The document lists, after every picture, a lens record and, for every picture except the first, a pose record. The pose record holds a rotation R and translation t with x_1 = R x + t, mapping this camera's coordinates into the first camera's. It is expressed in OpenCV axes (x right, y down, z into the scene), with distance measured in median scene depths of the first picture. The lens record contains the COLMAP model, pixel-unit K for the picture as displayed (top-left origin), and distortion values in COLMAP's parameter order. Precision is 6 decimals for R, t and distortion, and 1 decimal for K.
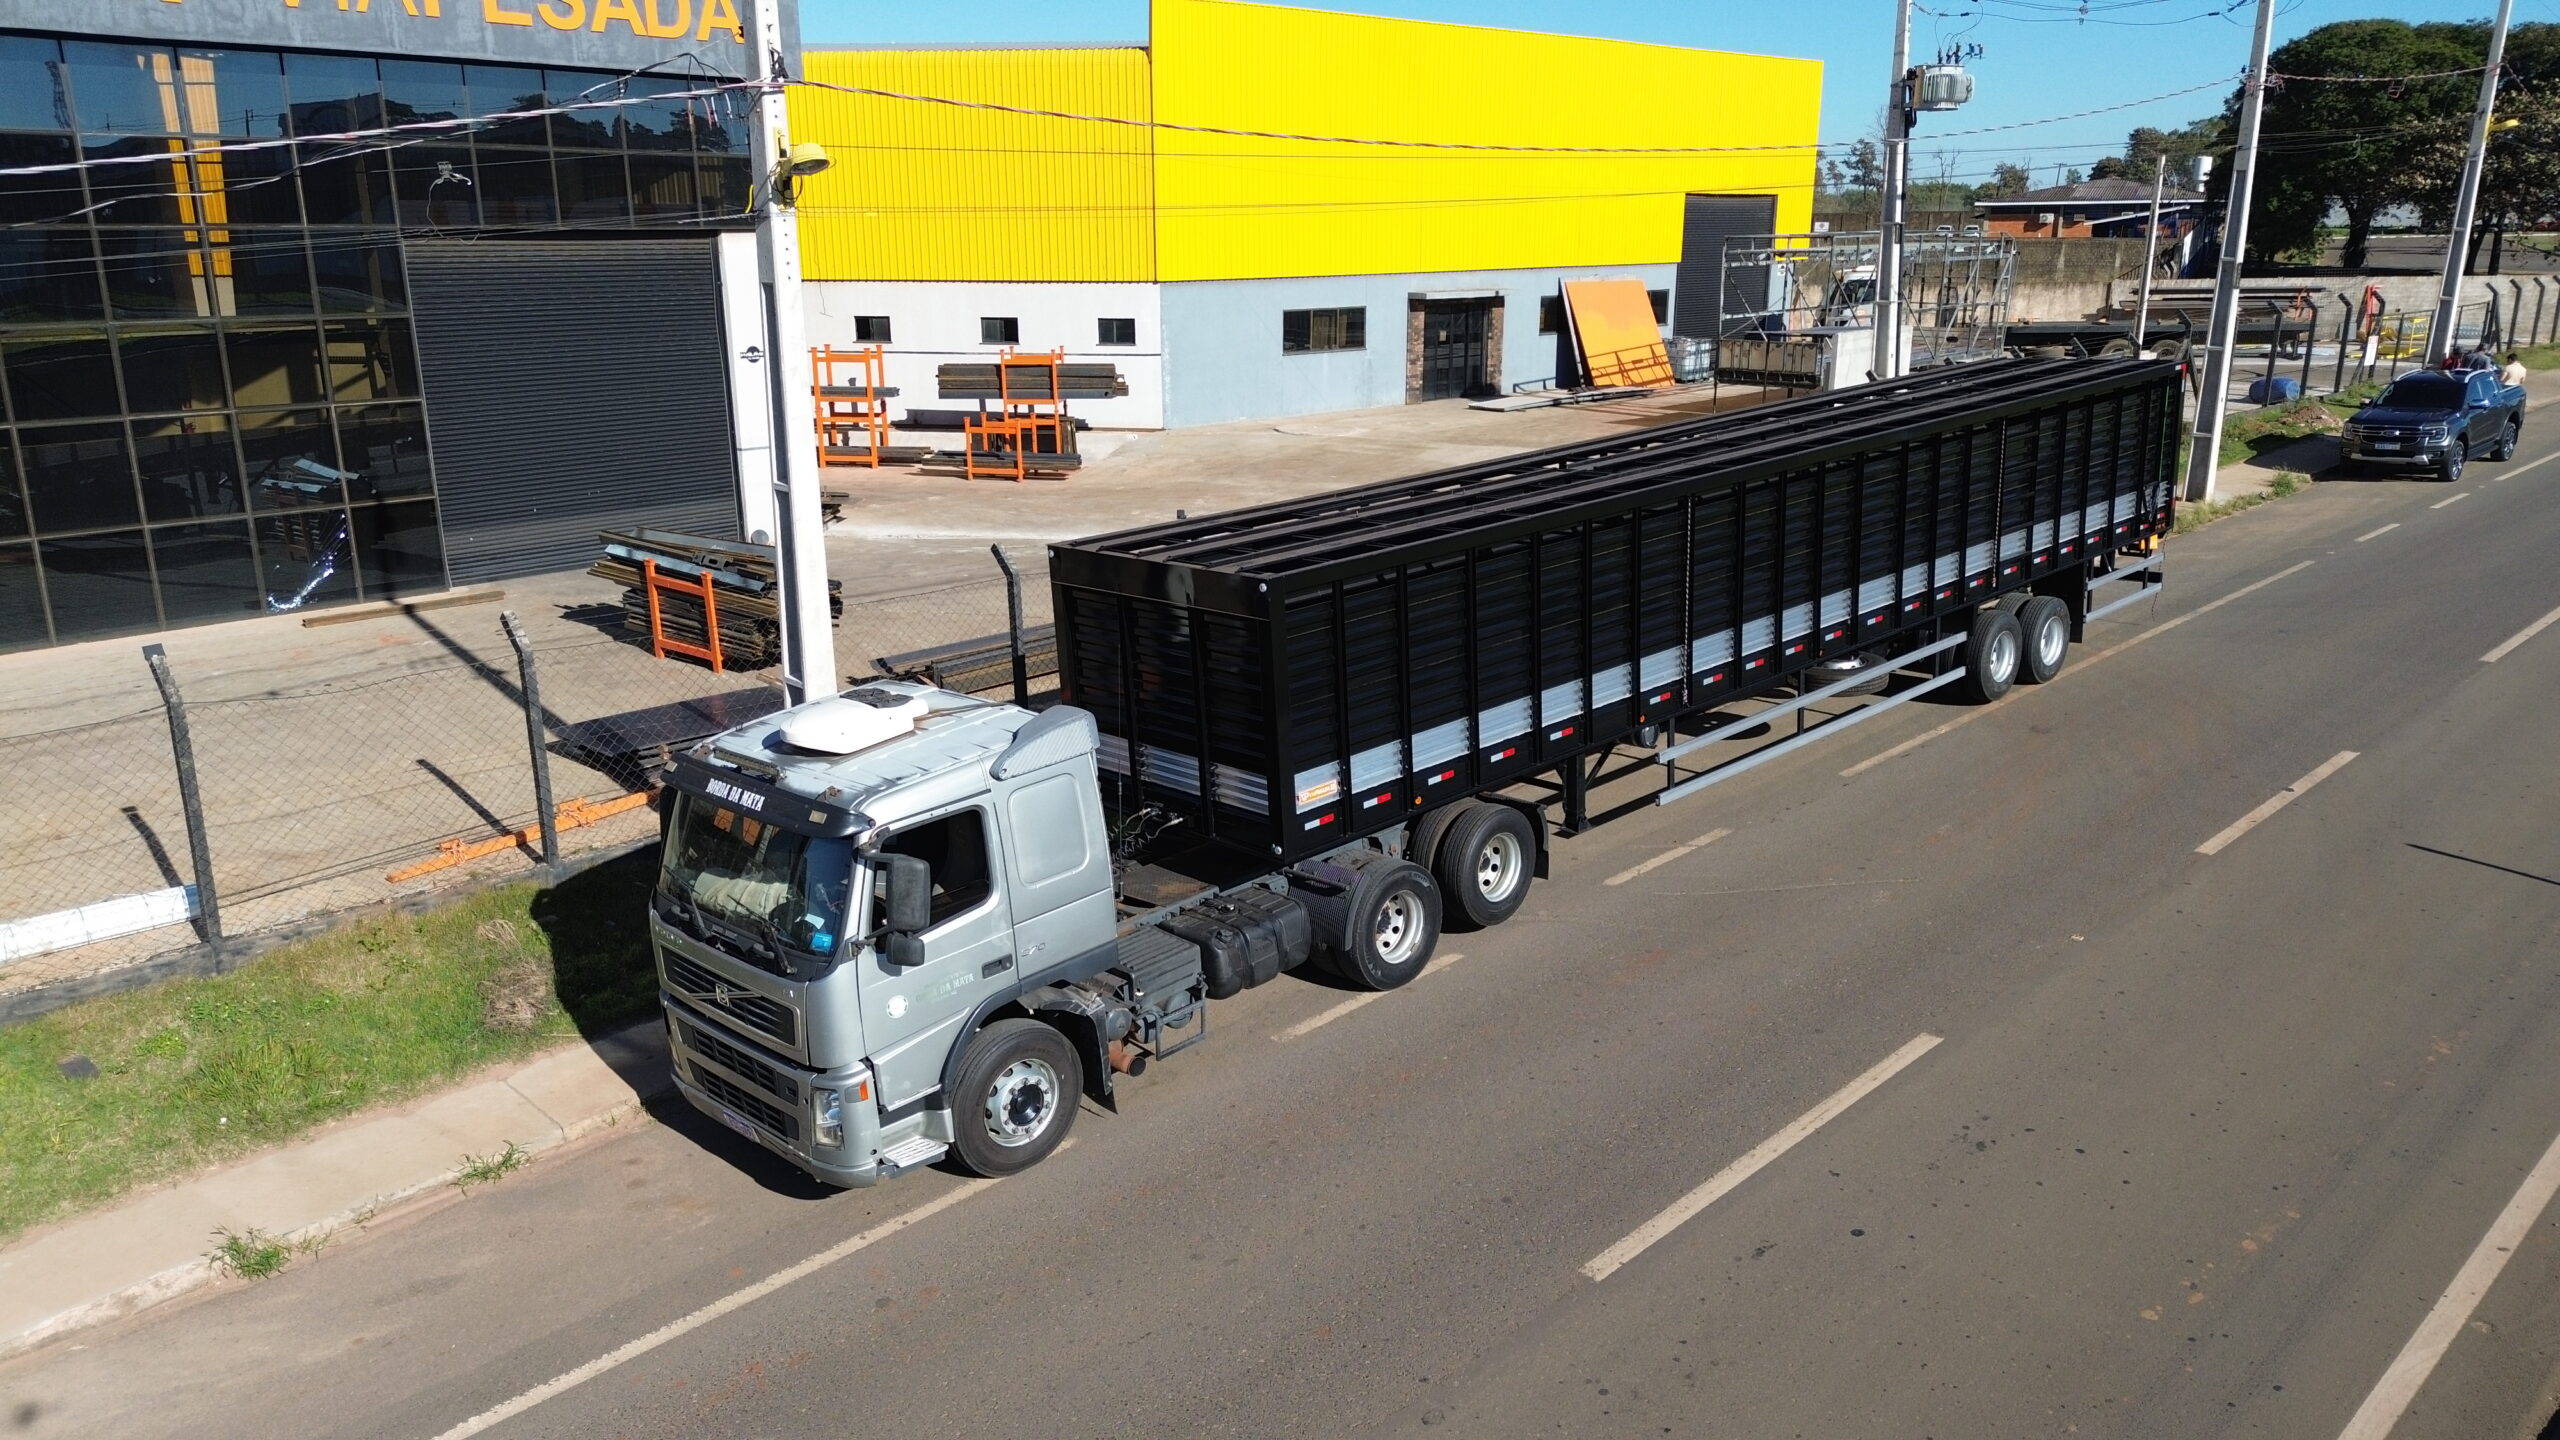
lens RADIAL K [[1814.5, 0, 1289.3], [0, 1814.5, 719.1], [0, 0, 1]] dist [0.059169, -0.053786]
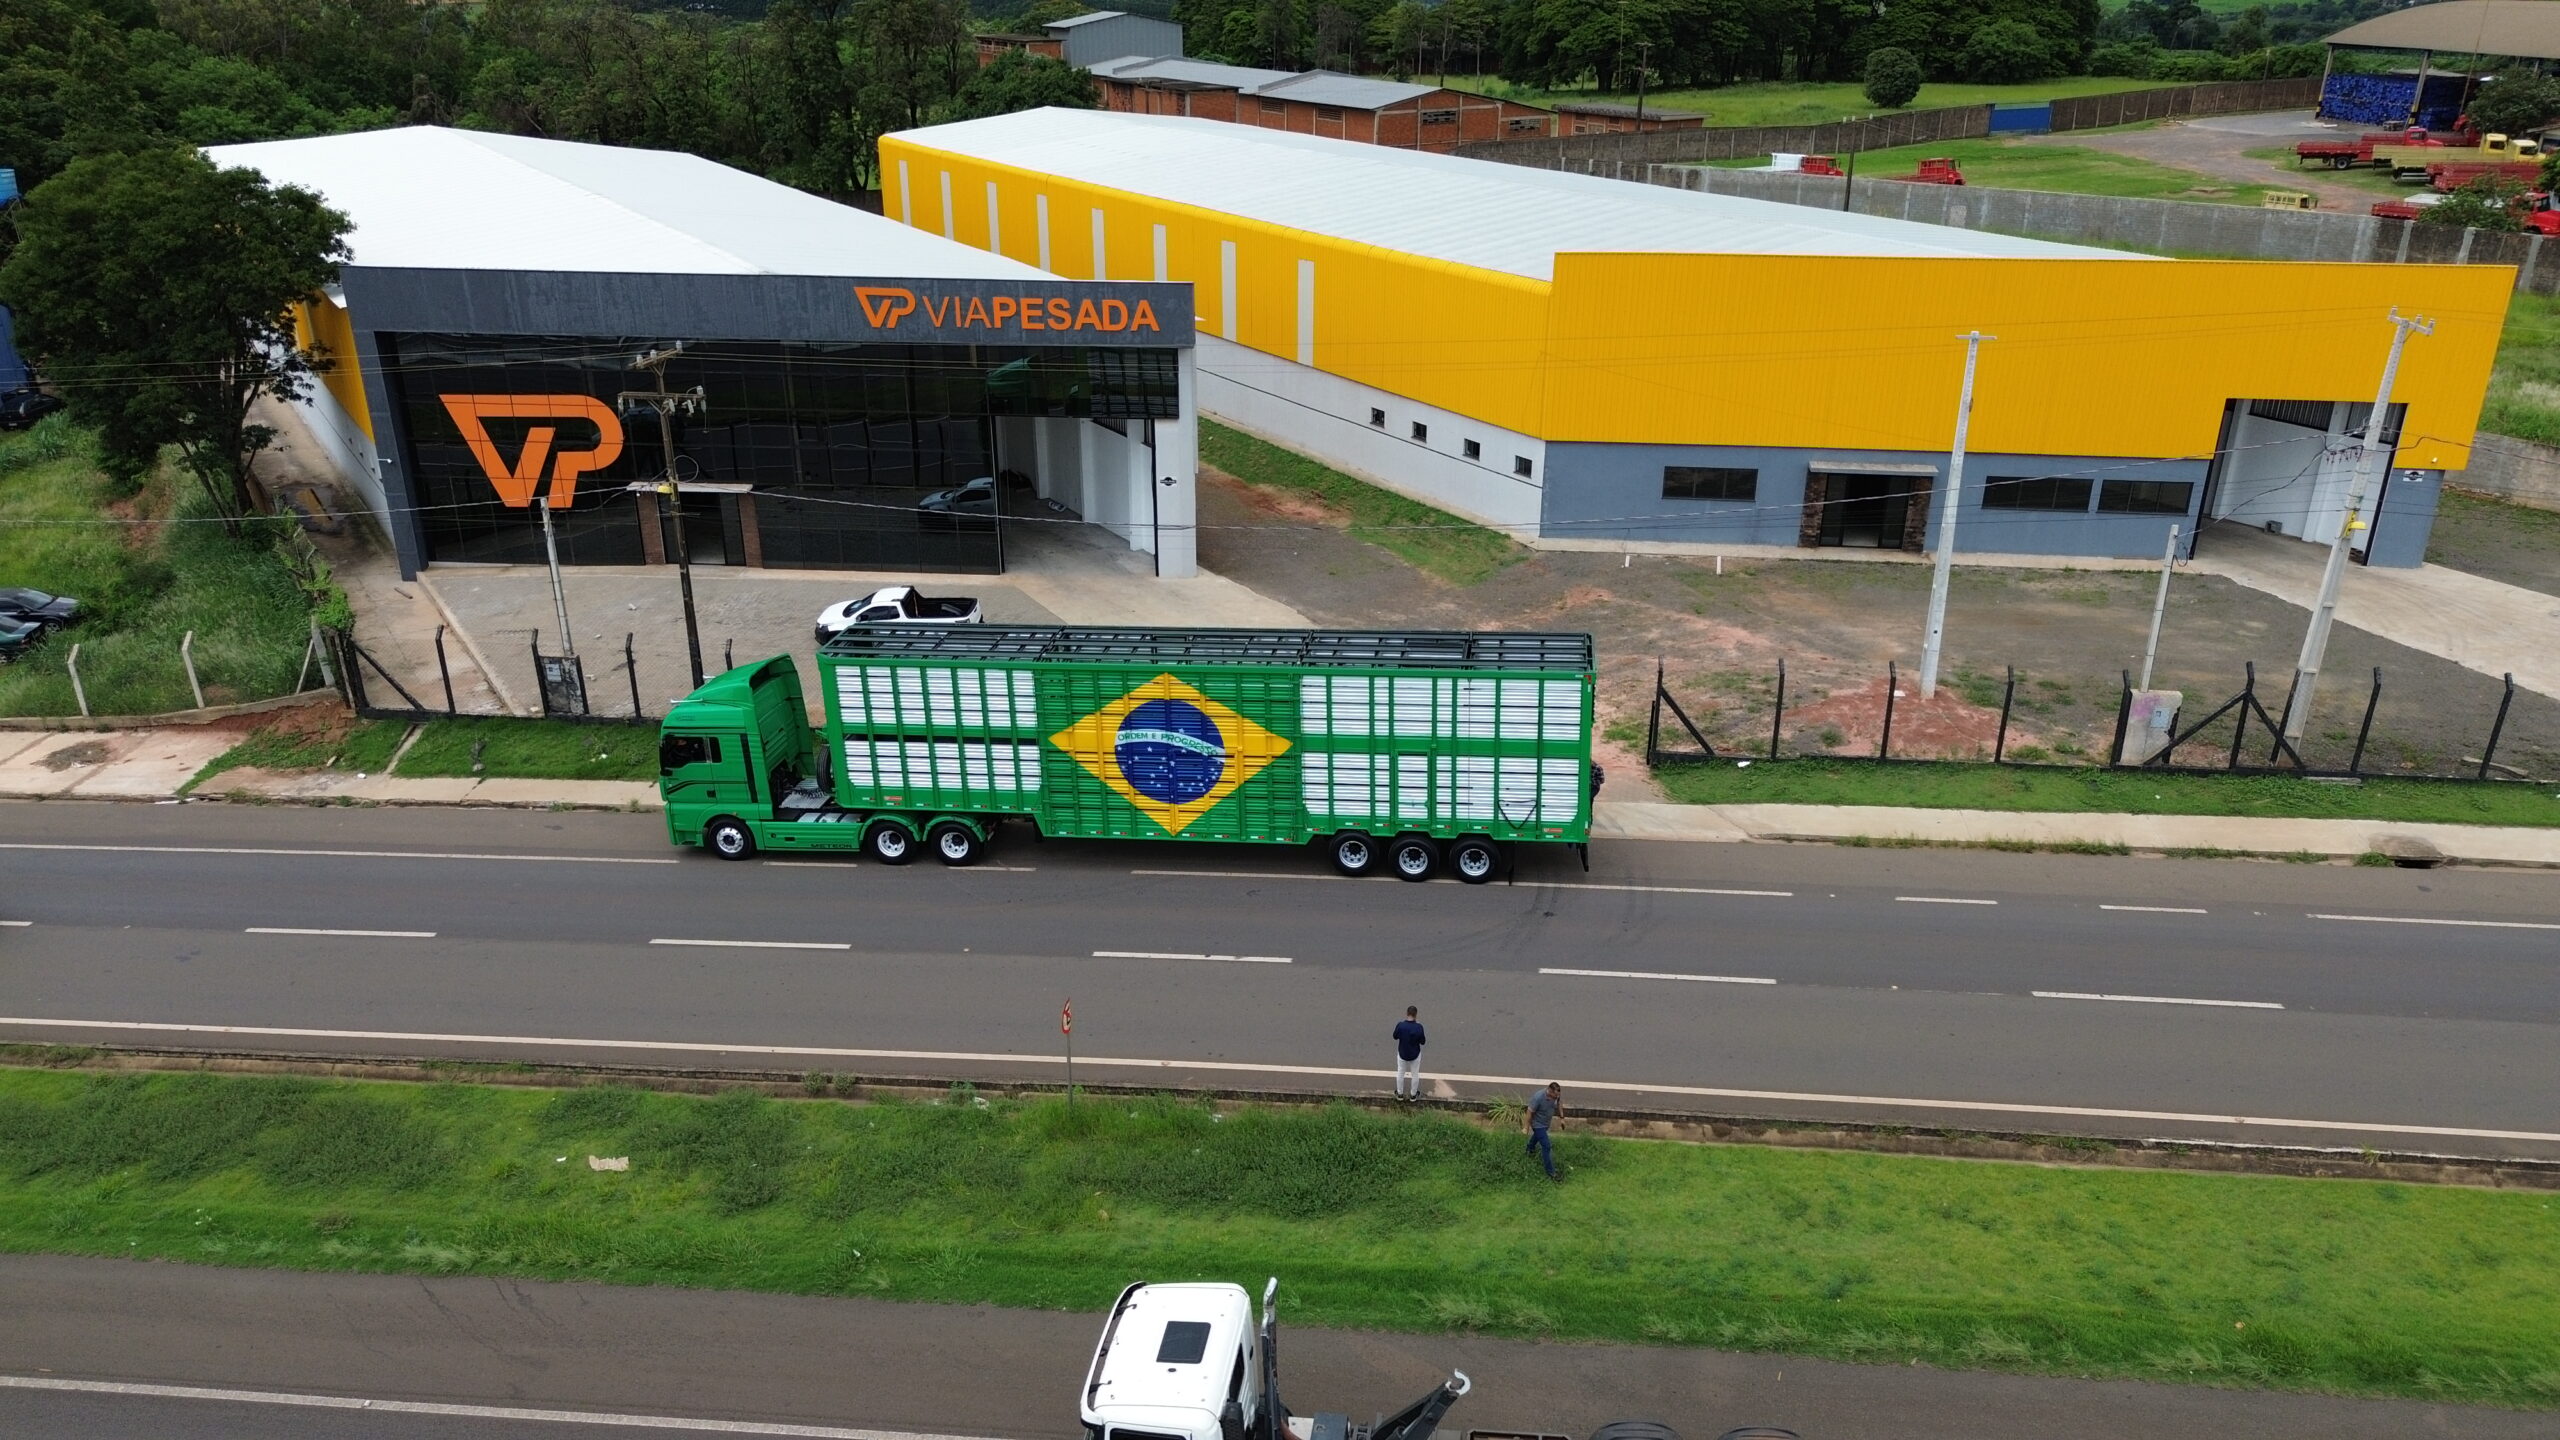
lens RADIAL K [[1814.5, 0, 1282.6], [0, 1814.5, 727.9], [0, 0, 1]] dist [0.059169, -0.053786]
pose [[0.623407, 0.312834, -0.716588, 0.988331], [-0.211493, 0.949776, 0.230643, -0.341244], [0.752751, 0.007768, 0.658259, -0.115680]]
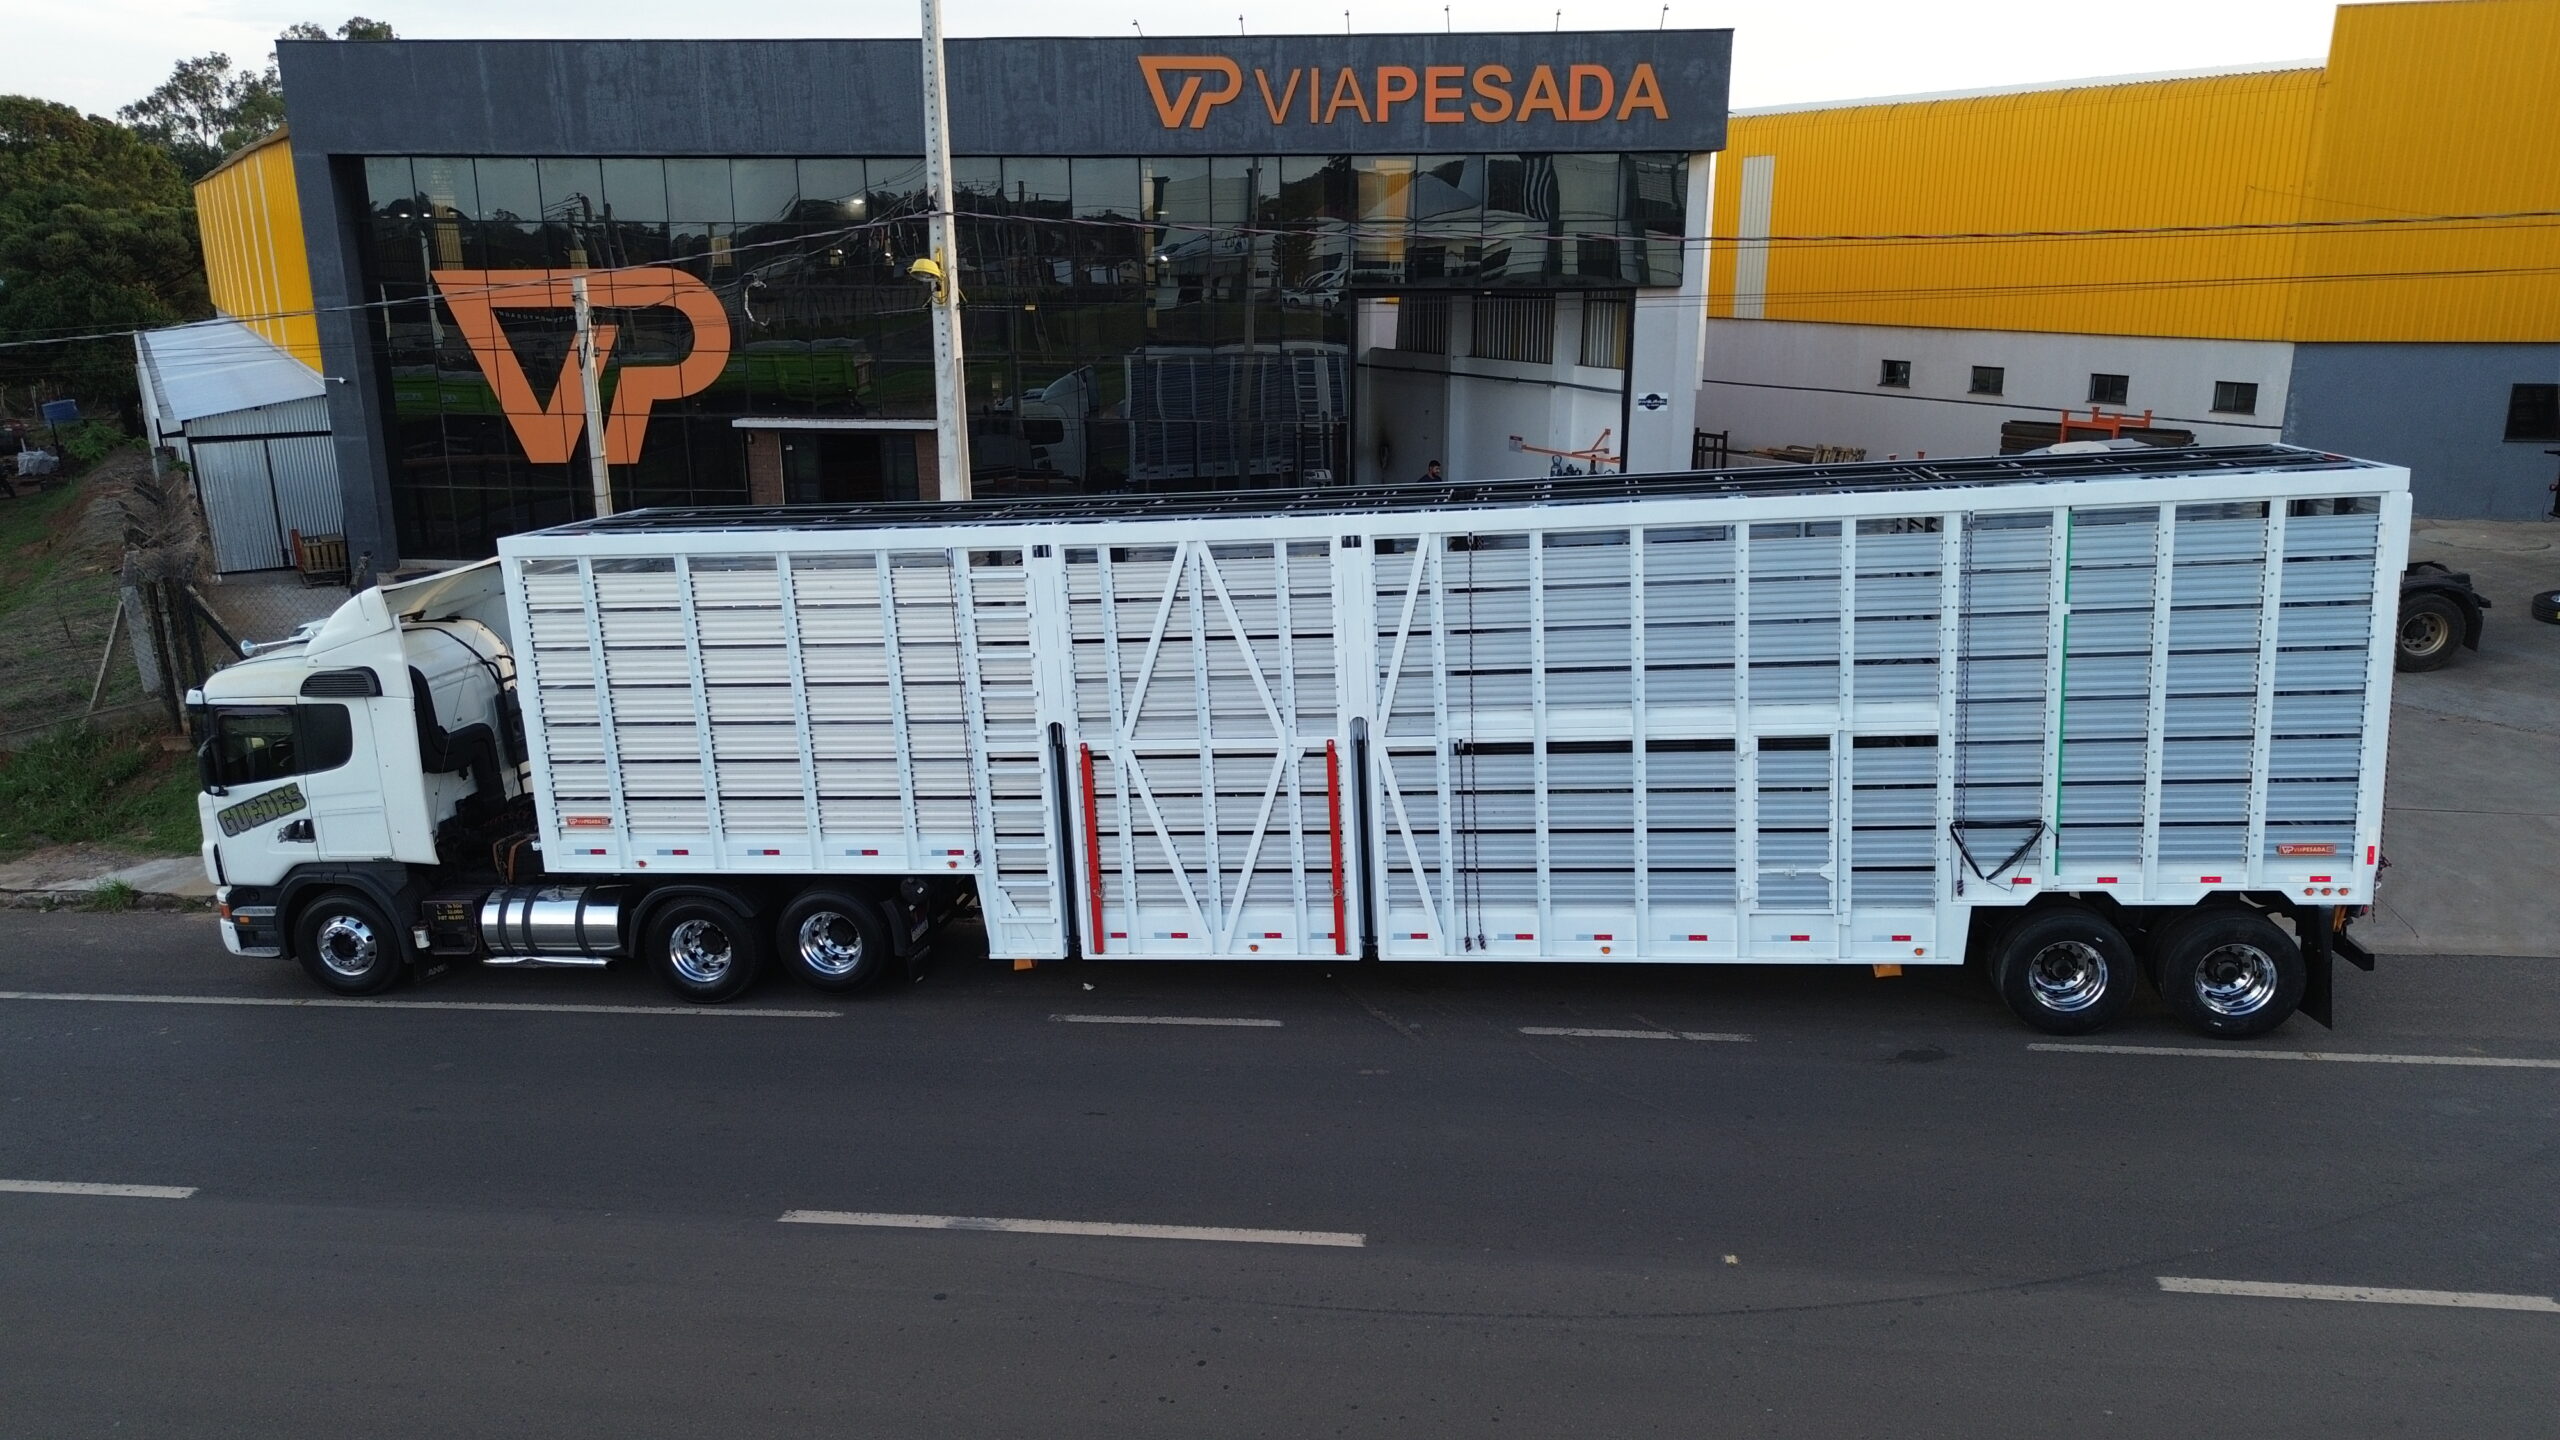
lens RADIAL K [[1814.5, 0, 1278.5], [0, 1814.5, 716.8], [0, 0, 1]] dist [0.059169, -0.053786]
pose [[0.596979, 0.205339, -0.775533, 0.373338], [-0.210037, 0.972975, 0.095937, -0.060989], [0.774274, 0.105618, 0.623975, 0.140241]]
